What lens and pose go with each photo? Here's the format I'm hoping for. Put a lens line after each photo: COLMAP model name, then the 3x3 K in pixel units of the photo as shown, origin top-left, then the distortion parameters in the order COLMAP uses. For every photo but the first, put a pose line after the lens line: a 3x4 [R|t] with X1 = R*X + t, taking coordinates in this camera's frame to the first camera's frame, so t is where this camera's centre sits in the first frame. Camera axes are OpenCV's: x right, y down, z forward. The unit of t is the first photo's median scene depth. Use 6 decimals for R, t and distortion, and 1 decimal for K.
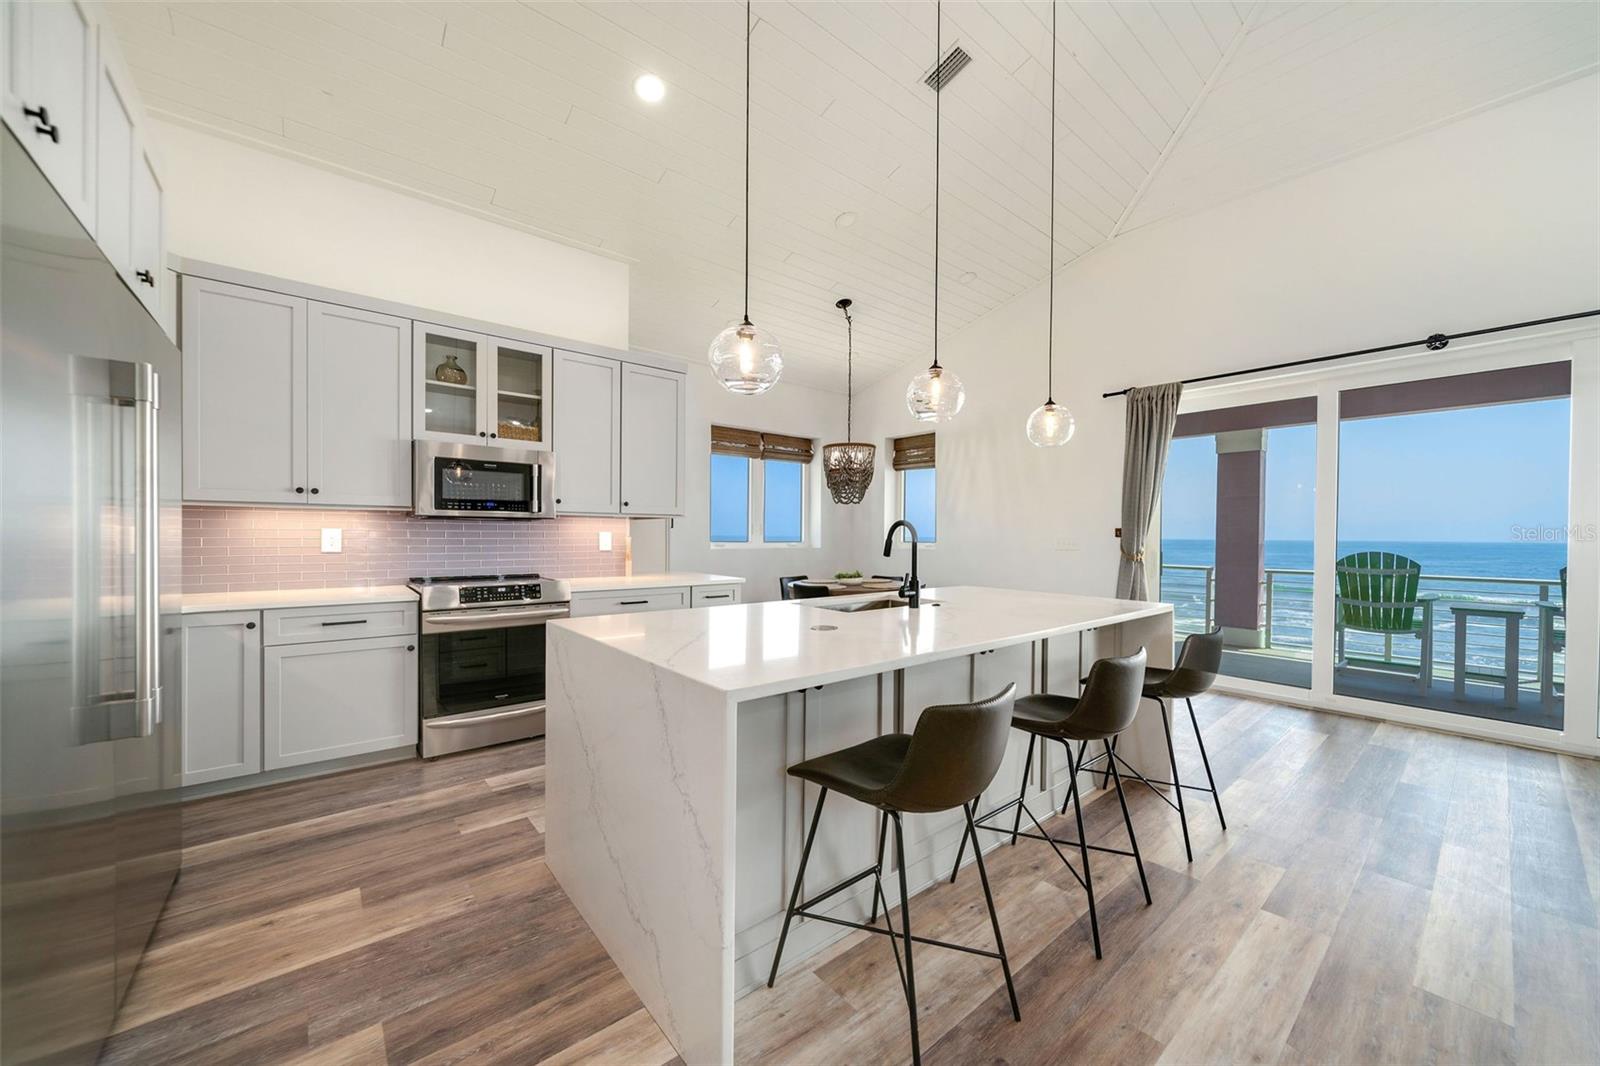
lens RADIAL K [[586.6, 0, 801.3], [0, 586.6, 541.1], [0, 0, 1]] dist [-0.004652, -0.000212]
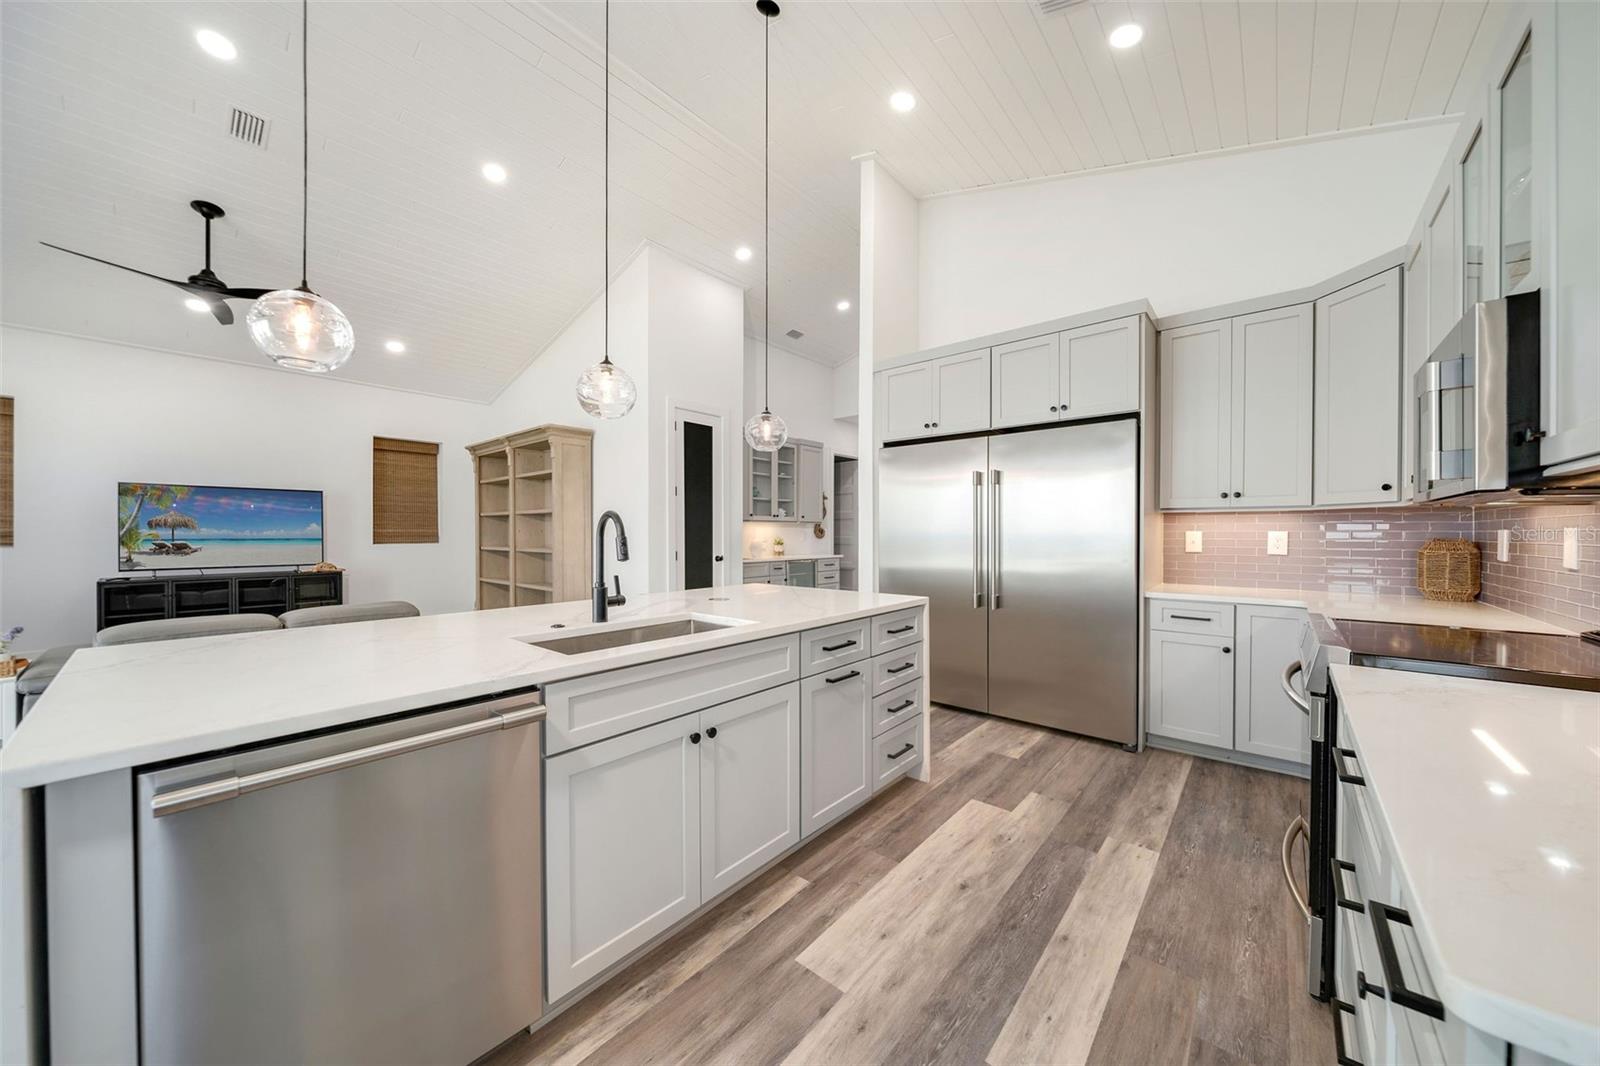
lens RADIAL K [[550.9, 0, 810.9], [0, 550.9, 536.3], [0, 0, 1]] dist [-0.005090, 0.000475]
pose [[-0.983559, -0.008871, -0.180367, 0.034252], [-0.012105, 0.999785, 0.016840, -0.012612], [0.180179, 0.018746, -0.983455, 1.289306]]
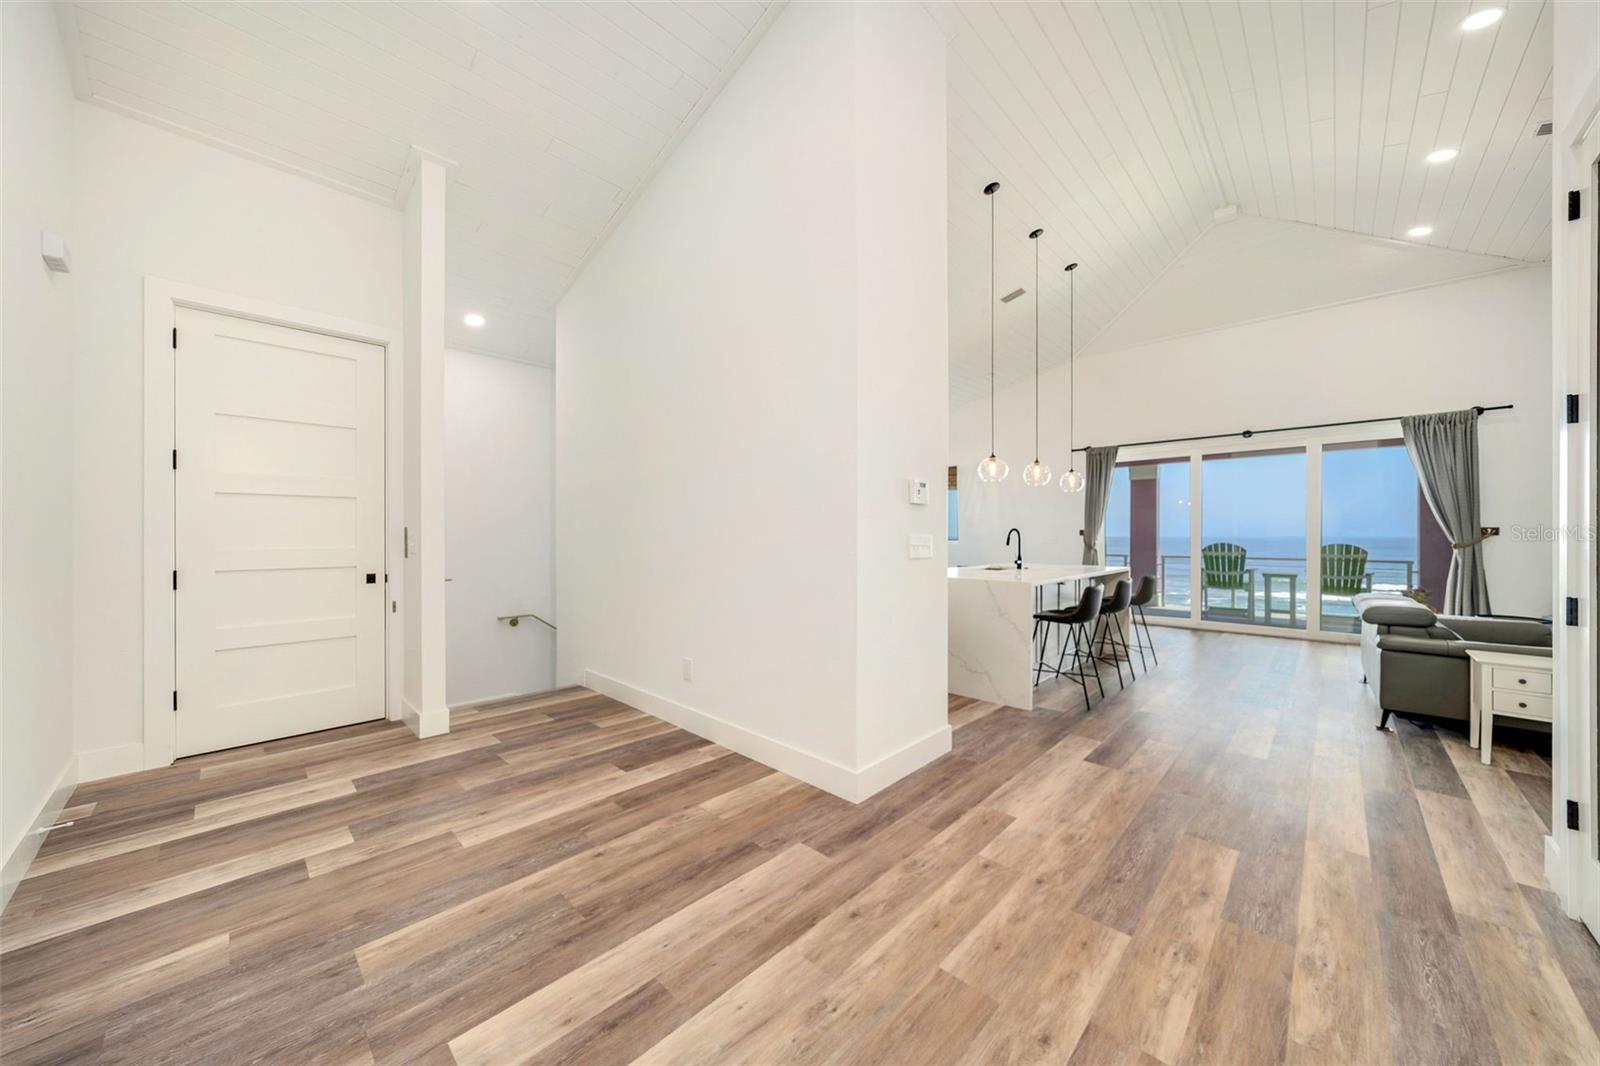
lens RADIAL K [[550.9, 0, 795.2], [0, 550.9, 535.5], [0, 0, 1]] dist [-0.005090, 0.000475]
pose [[0.994958, -0.008212, 0.099953, -0.599961], [0.009235, 0.999910, -0.009777, 0.001709], [-0.099863, 0.010651, 0.994944, -0.672449]]
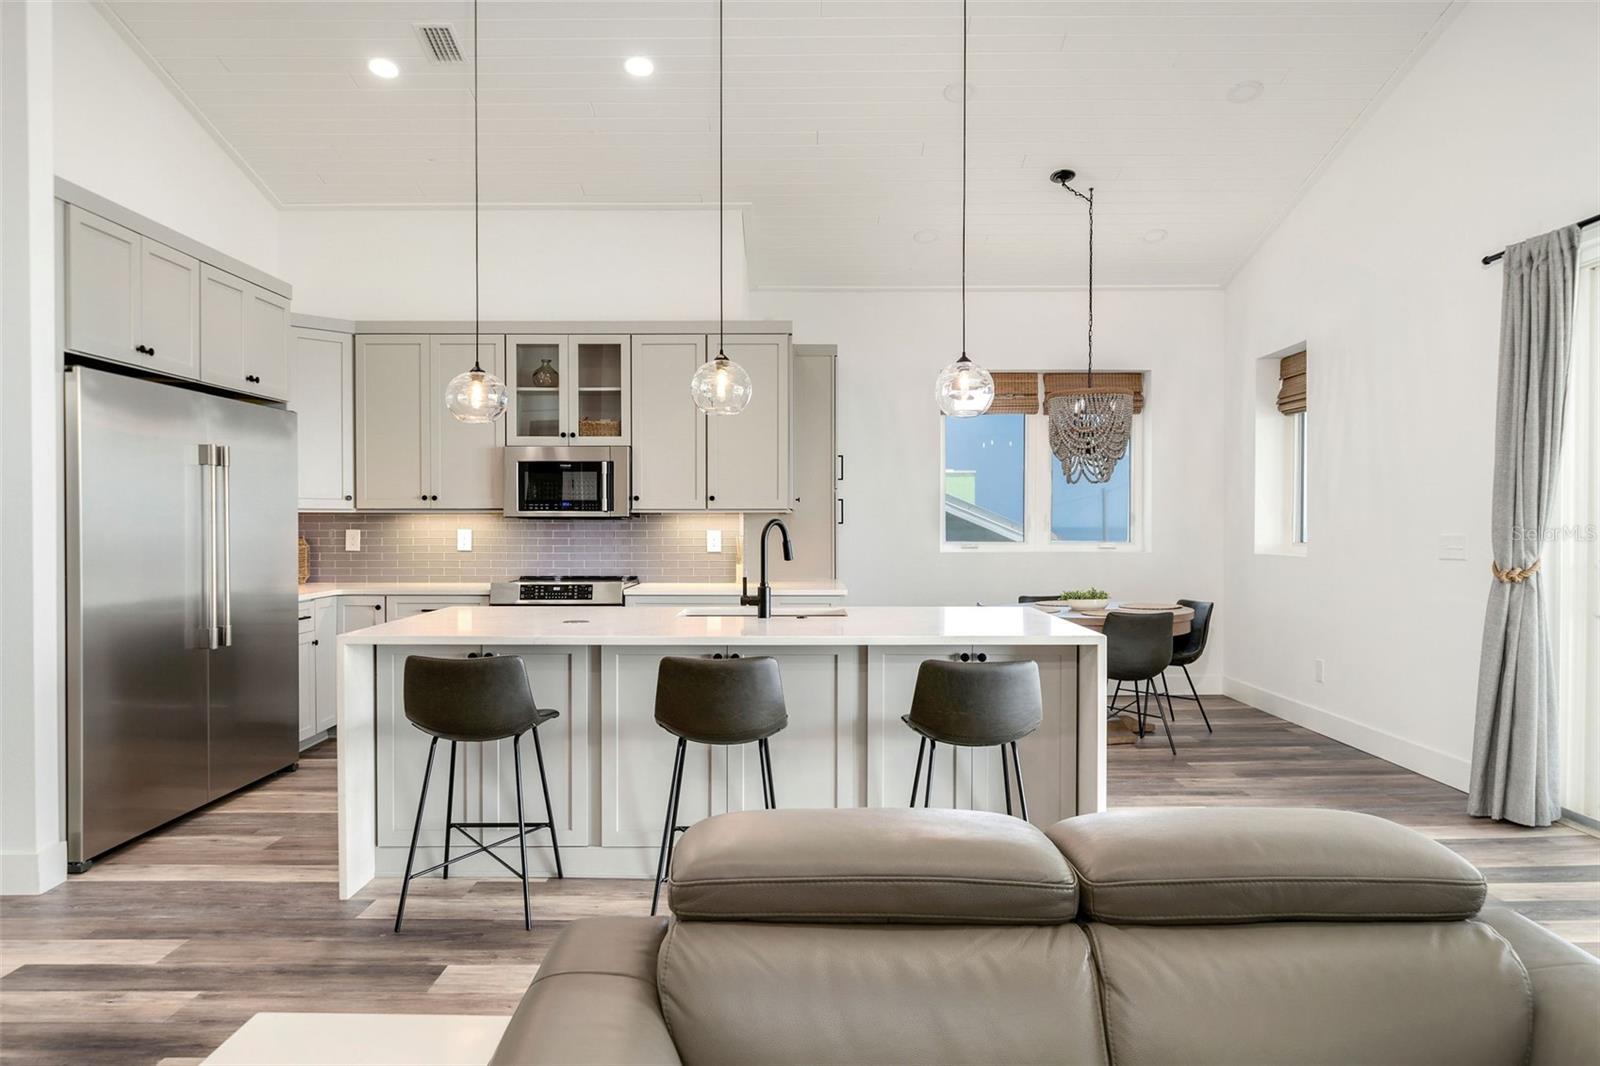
lens RADIAL K [[1085.7, 0, 805.5], [0, 1085.7, 537.4], [0, 0, 1]] dist [-0.012843, 0.010966]
pose [[0.771499, 0.000713, -0.636231, 0.933068], [-0.001520, 0.999999, -0.000722, -0.005136], [0.636229, 0.001524, 0.771499, -0.164549]]
